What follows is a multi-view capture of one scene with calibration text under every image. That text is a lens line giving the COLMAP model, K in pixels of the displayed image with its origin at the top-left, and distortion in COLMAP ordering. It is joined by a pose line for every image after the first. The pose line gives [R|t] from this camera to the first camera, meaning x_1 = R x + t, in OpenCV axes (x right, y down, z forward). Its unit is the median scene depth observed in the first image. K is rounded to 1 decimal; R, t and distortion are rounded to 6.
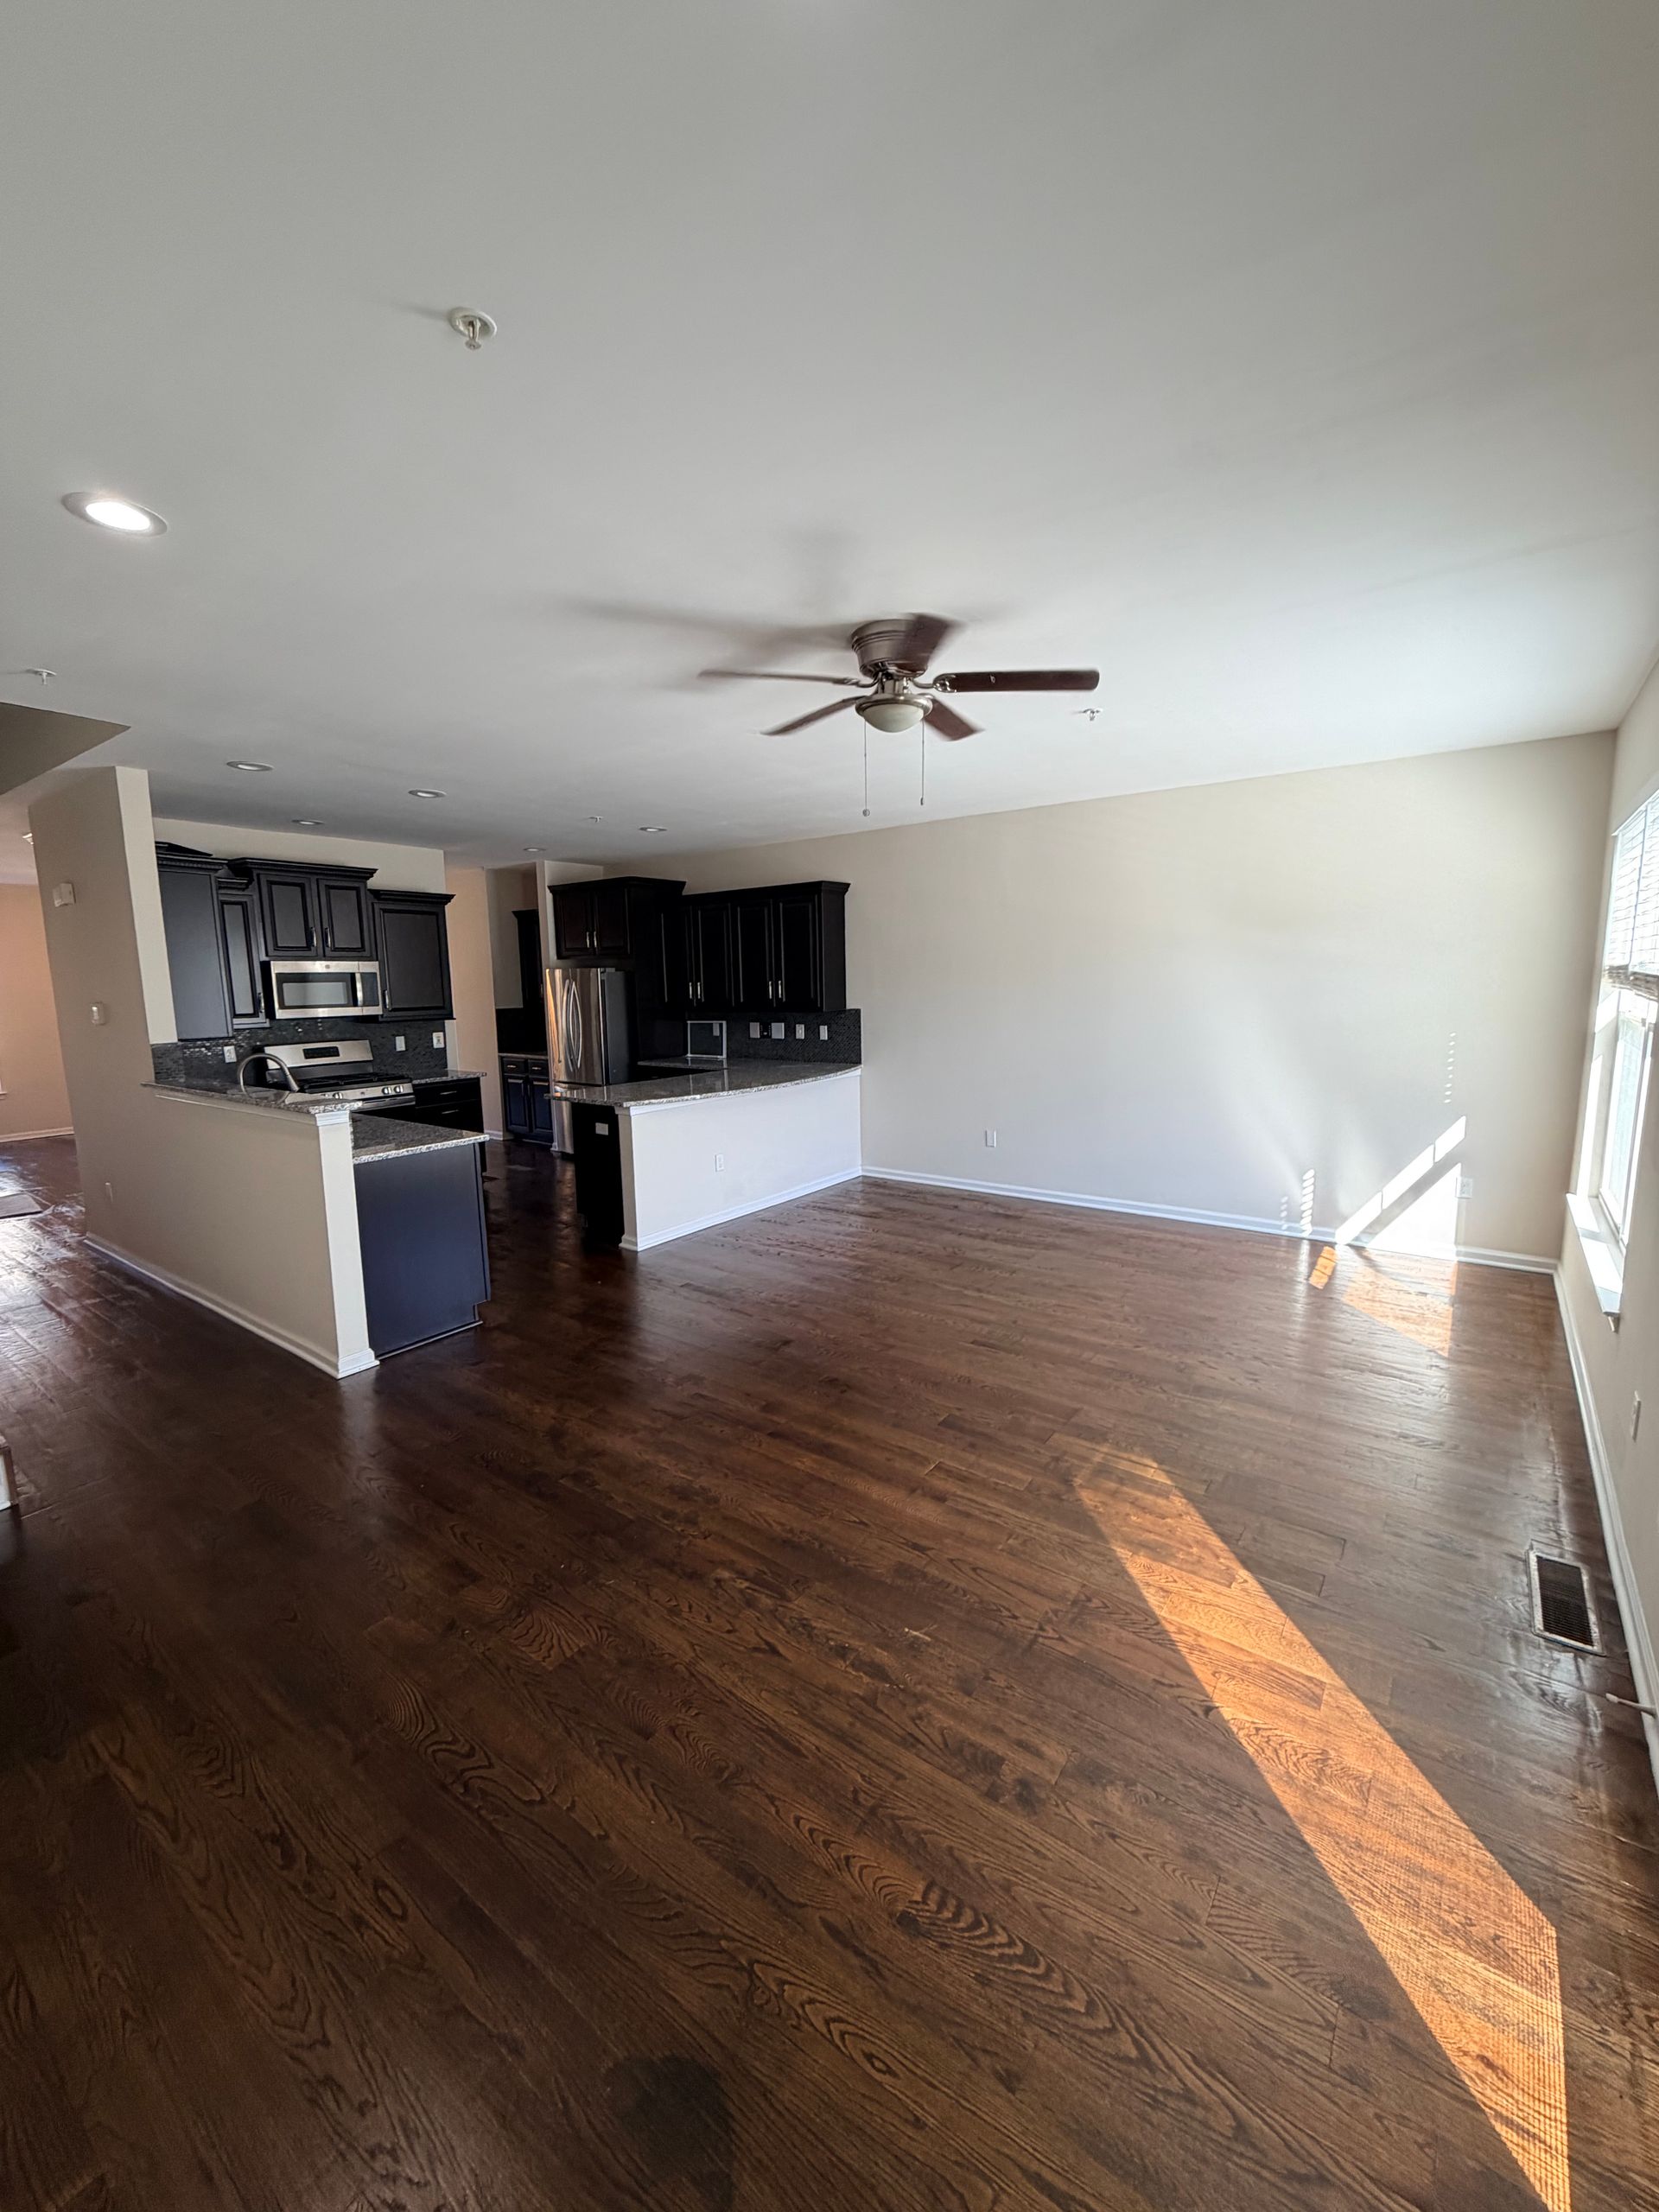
lens RADIAL K [[879.4, 0, 841.8], [0, 879.4, 1095.8], [0, 0, 1]] dist [0.000958, -0.000053]
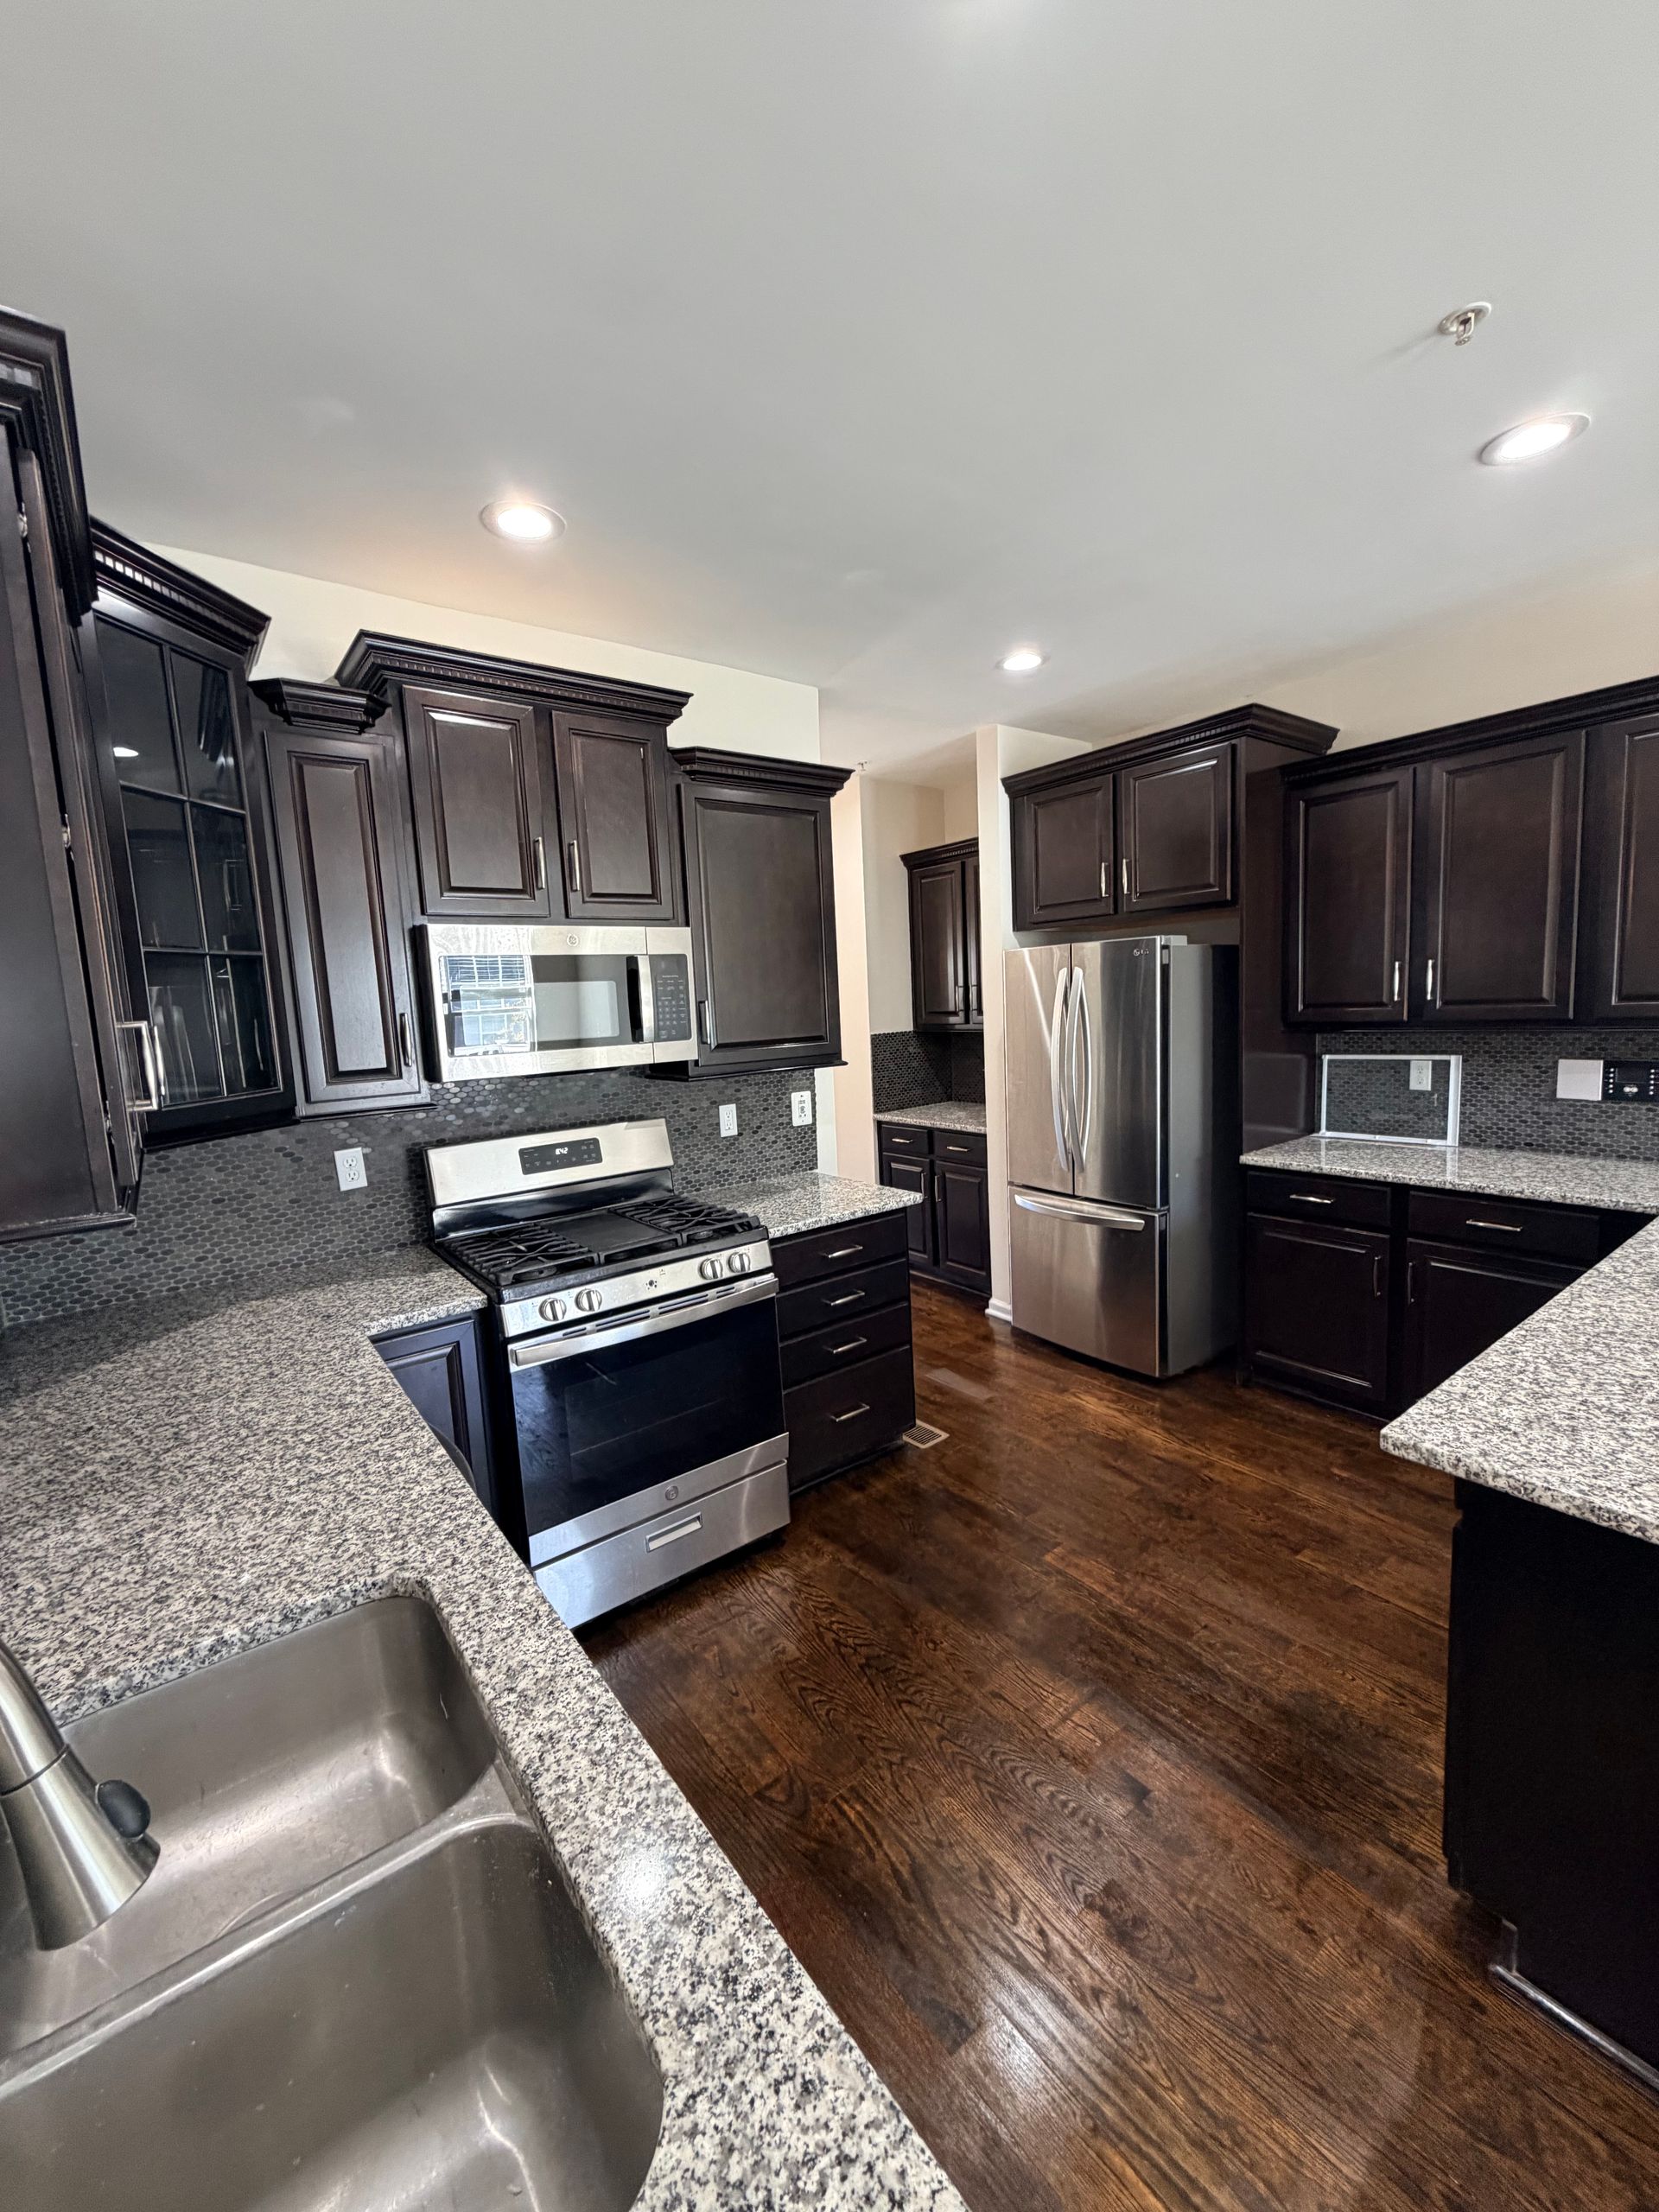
lens RADIAL K [[879.4, 0, 829.5], [0, 879.4, 1108.0], [0, 0, 1]] dist [0.000958, -0.000053]
pose [[0.954792, 0.005099, -0.297232, -0.319164], [-0.006284, 0.999976, -0.003032, -0.064205], [0.297209, 0.004762, 0.954801, 0.586520]]
